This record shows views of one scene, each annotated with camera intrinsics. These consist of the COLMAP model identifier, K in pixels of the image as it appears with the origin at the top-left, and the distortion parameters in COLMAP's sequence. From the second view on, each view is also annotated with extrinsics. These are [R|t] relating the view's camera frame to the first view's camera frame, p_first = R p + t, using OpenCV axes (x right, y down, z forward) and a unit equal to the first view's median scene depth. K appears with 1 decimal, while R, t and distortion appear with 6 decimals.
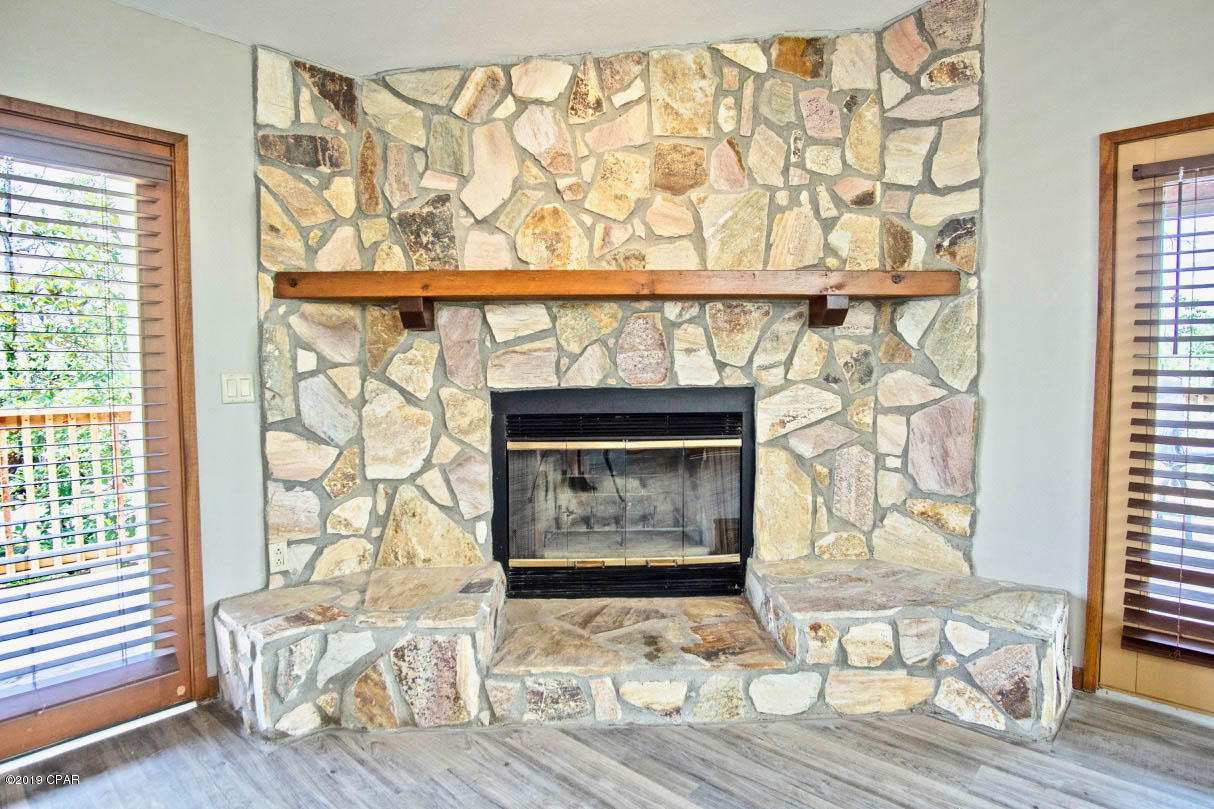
lens RADIAL K [[651.3, 0, 608.3], [0, 651.3, 395.8], [0, 0, 1]] dist [-0.035317, 0.009908]
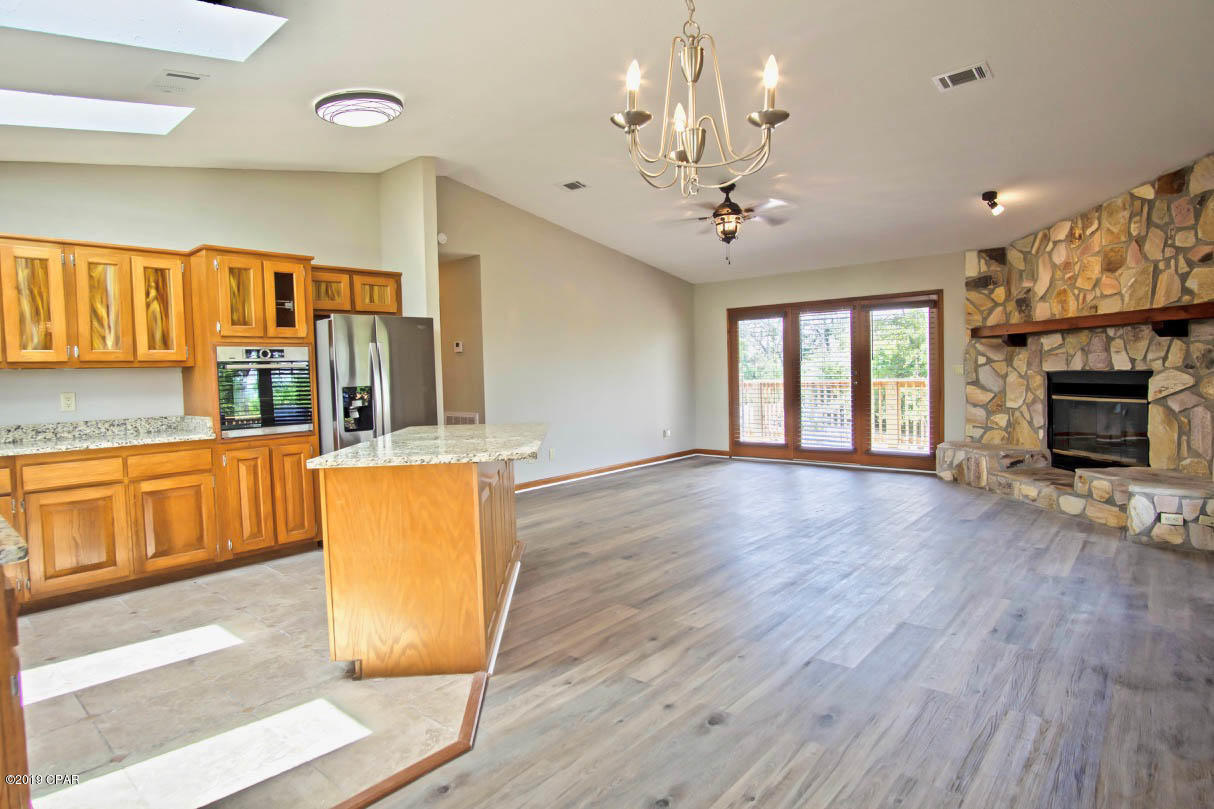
lens RADIAL K [[651.3, 0, 607.9], [0, 651.3, 396.7], [0, 0, 1]] dist [-0.035317, 0.009908]
pose [[0.019493, 0.044877, -0.998802, 2.051982], [-0.022086, 0.998768, 0.044444, 0.013031], [0.999566, 0.021193, 0.020460, -0.571481]]
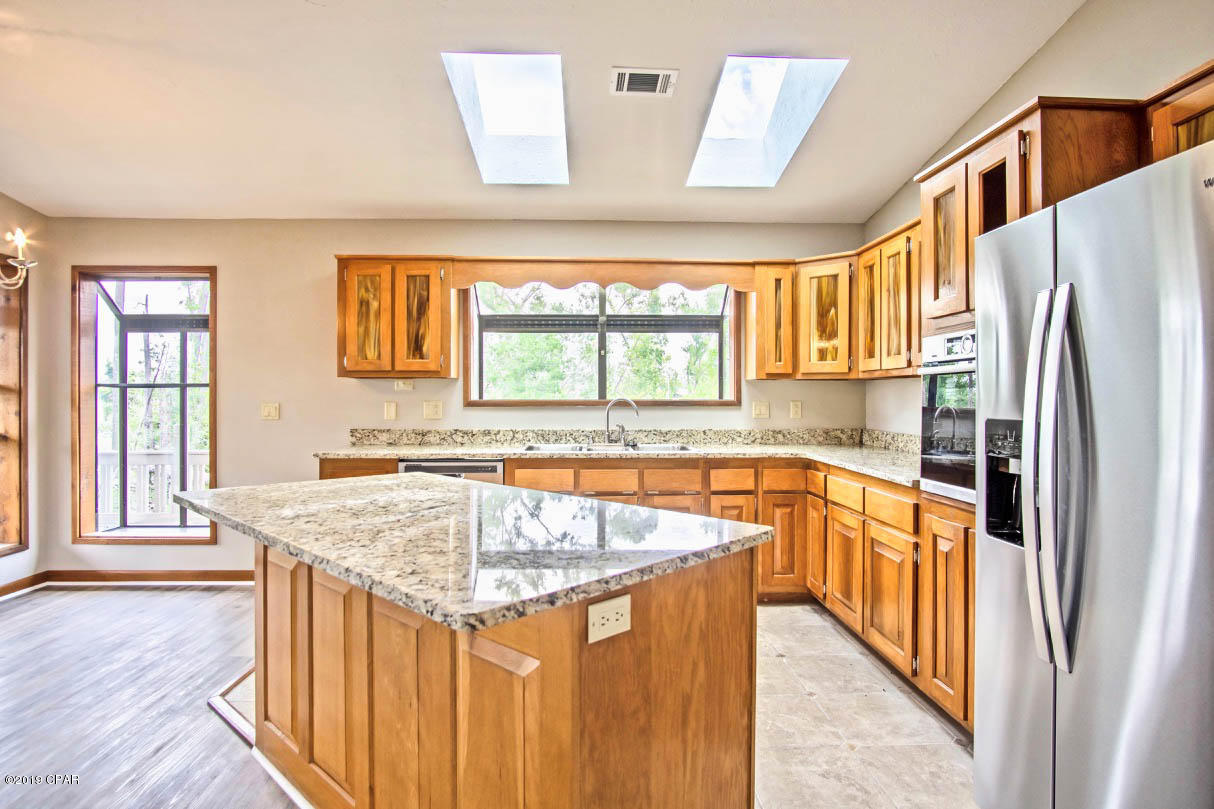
lens RADIAL K [[651.3, 0, 607.4], [0, 651.3, 396.3], [0, 0, 1]] dist [-0.035317, 0.009908]
pose [[-0.698828, 0.006670, 0.715258, 0.185033], [0.039609, 0.998783, 0.029385, 0.021093], [-0.714192, 0.048865, -0.698242, -0.494040]]
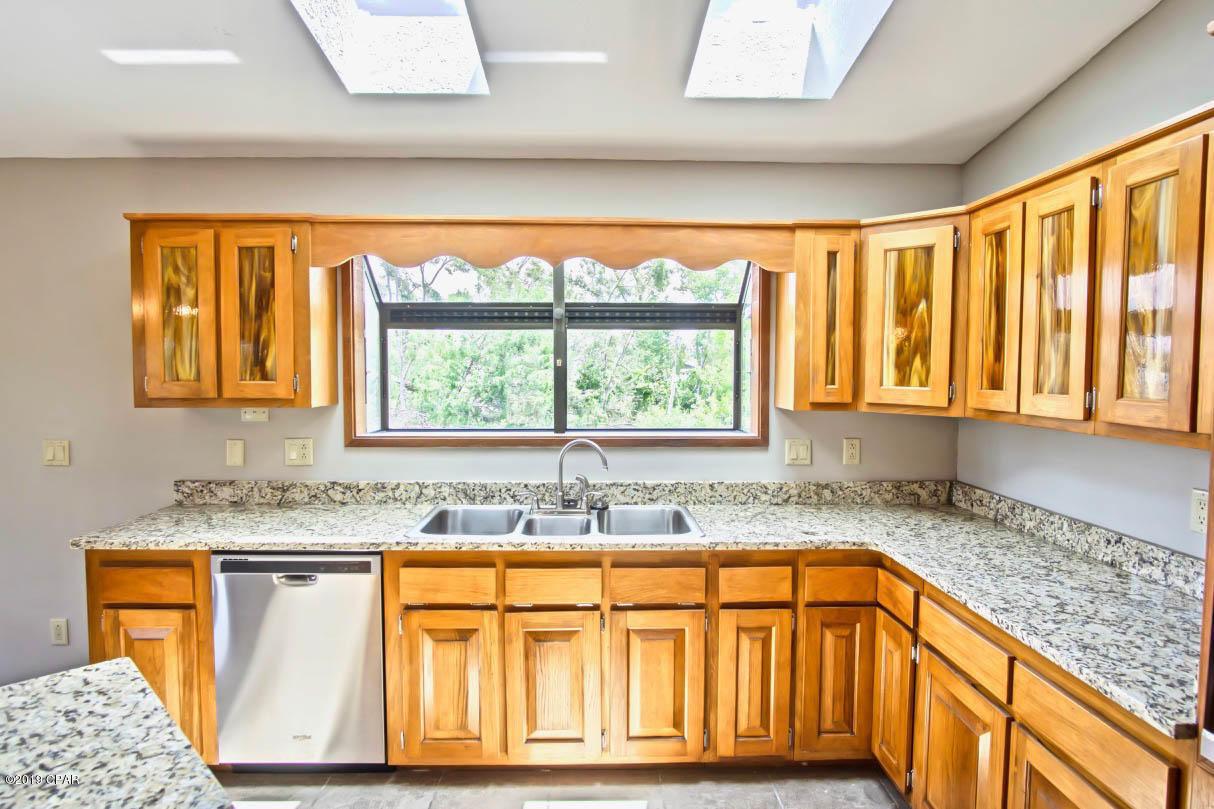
lens RADIAL K [[675.2, 0, 605.9], [0, 675.2, 397.9], [0, 0, 1]] dist [-0.034898, 0.006188]
pose [[-0.690584, -0.030478, 0.722610, 0.499439], [0.037203, 0.996292, 0.077575, -0.067448], [-0.722295, 0.080456, -0.686890, -0.918609]]
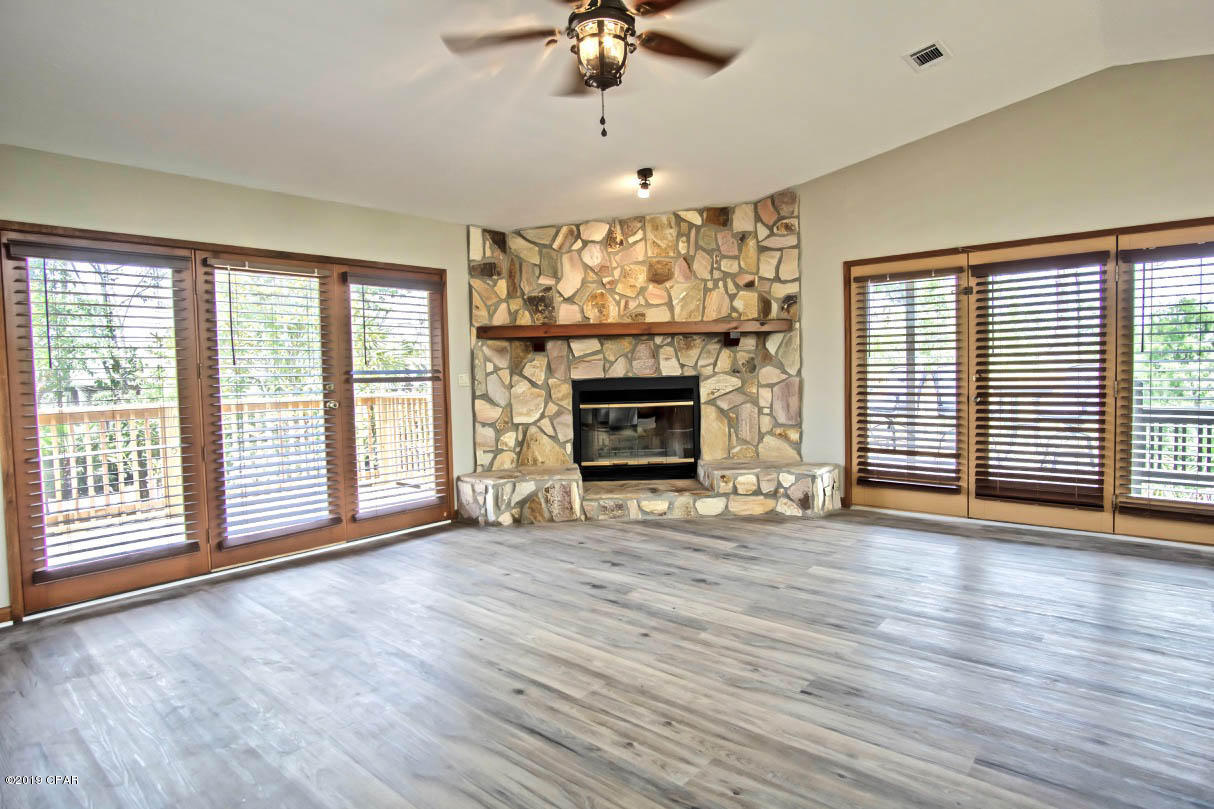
lens RADIAL K [[651.3, 0, 607.5], [0, 651.3, 396.0], [0, 0, 1]] dist [-0.035317, 0.009908]
pose [[0.999518, -0.020013, 0.023745, -0.119820], [0.020111, 0.999790, -0.003891, 0.054777], [-0.023662, 0.004366, 0.999710, -1.097651]]
